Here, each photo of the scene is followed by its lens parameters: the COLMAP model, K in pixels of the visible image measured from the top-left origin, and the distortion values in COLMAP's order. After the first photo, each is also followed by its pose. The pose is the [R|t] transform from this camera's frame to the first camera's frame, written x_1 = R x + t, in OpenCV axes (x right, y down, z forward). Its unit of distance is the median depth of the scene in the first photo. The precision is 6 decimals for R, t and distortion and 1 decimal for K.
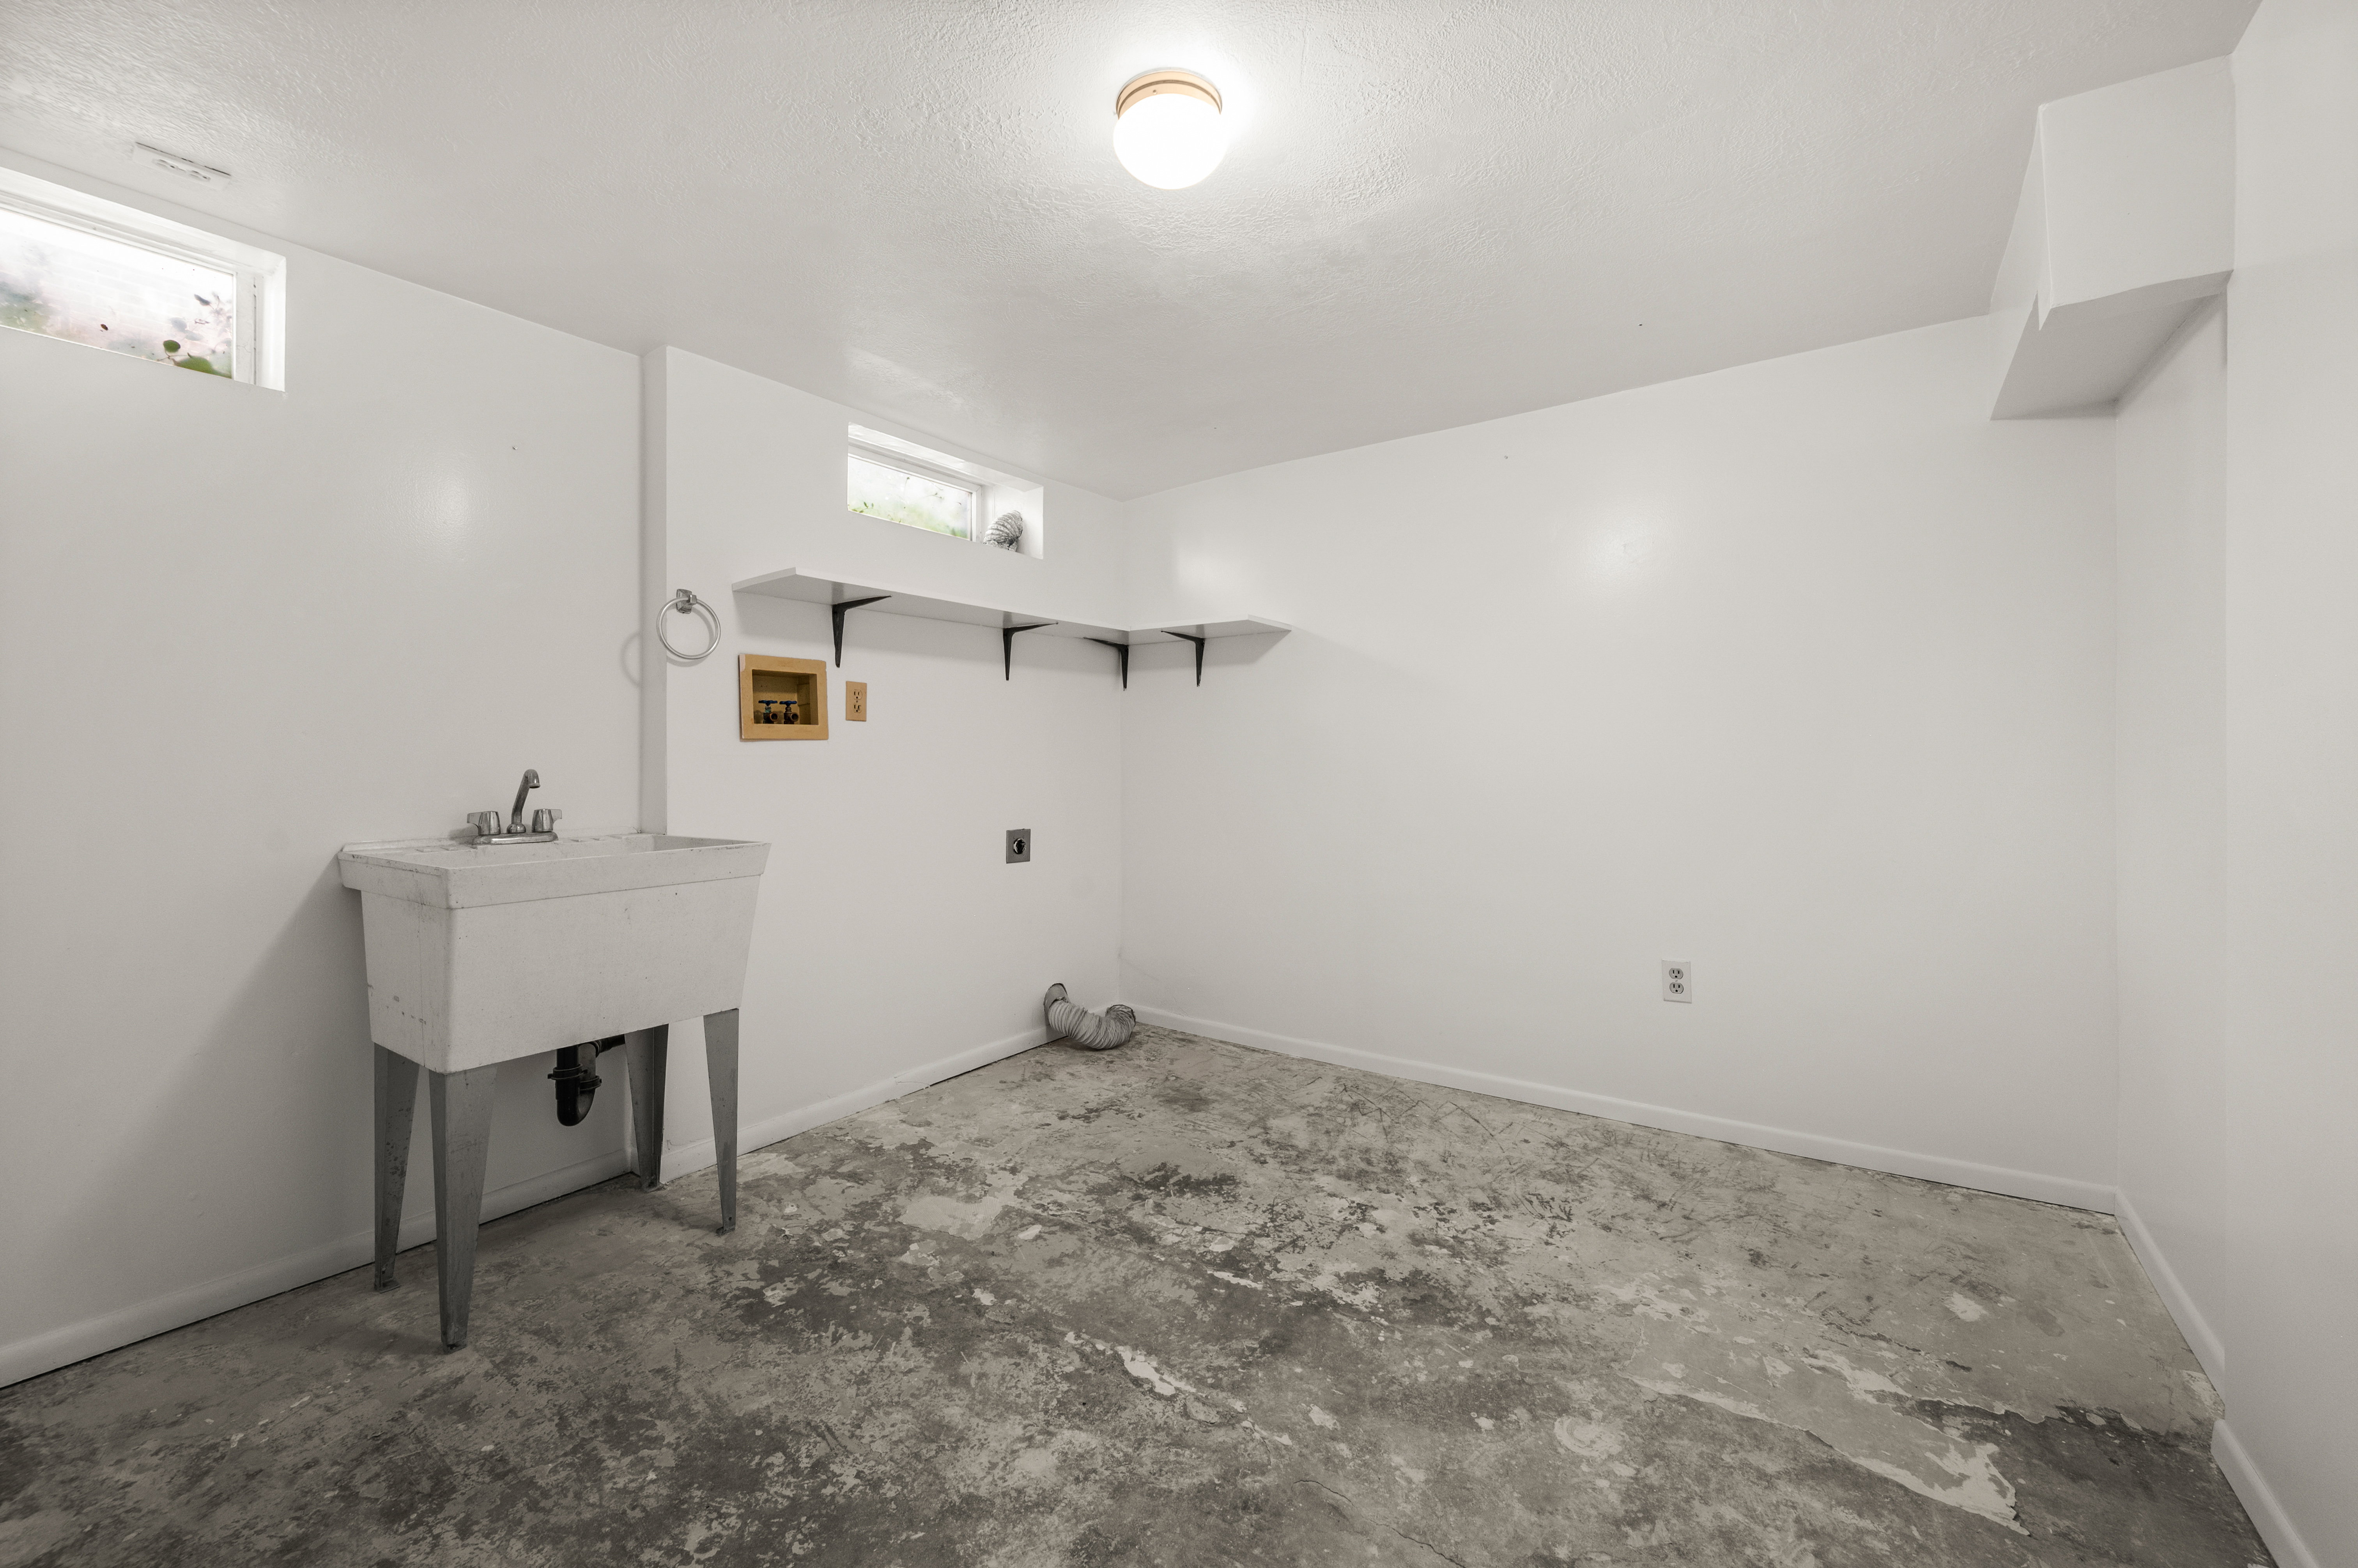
lens RADIAL K [[943.6, 0, 1183.5], [0, 943.6, 777.8], [0, 0, 1]] dist [-0.000894, -0.000114]
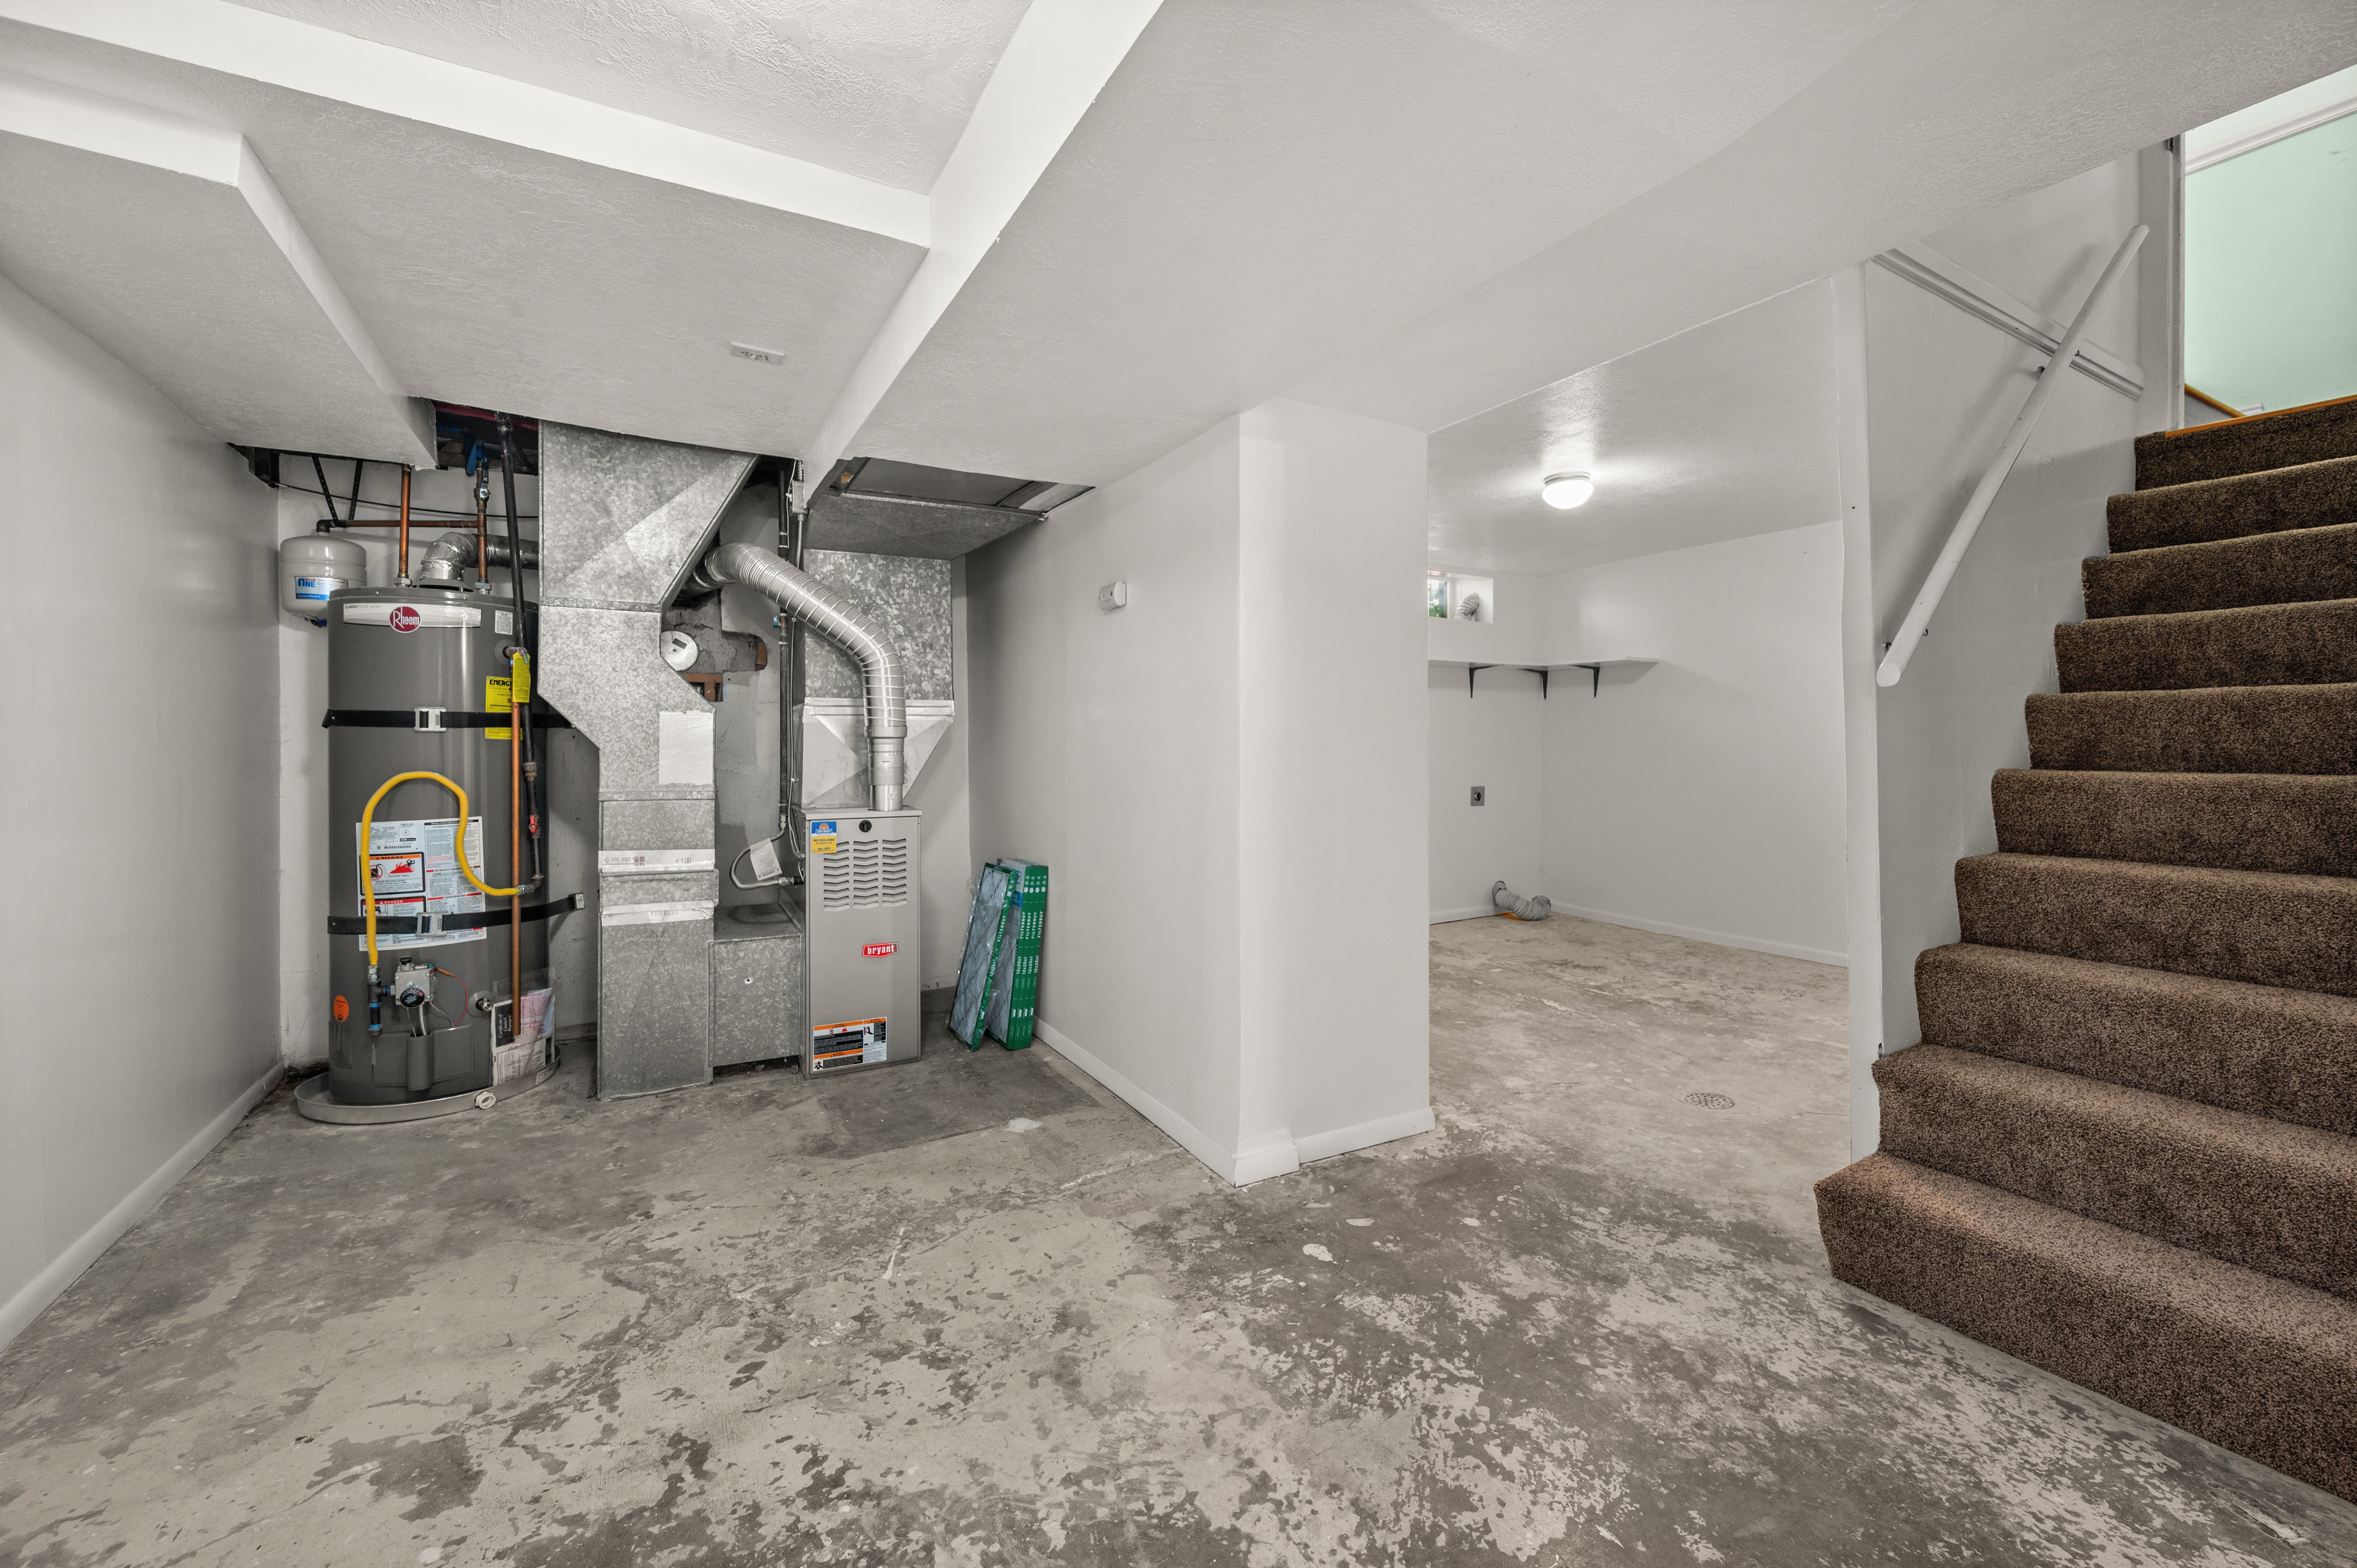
lens RADIAL K [[943.4, 0, 1180.1], [0, 943.4, 760.8], [0, 0, 1]] dist [-0.000894, -0.000114]
pose [[0.908745, 0.006913, -0.417295, 0.046264], [-0.003741, 0.999958, 0.008420, -0.003041], [0.417336, -0.006091, 0.908732, -0.761421]]
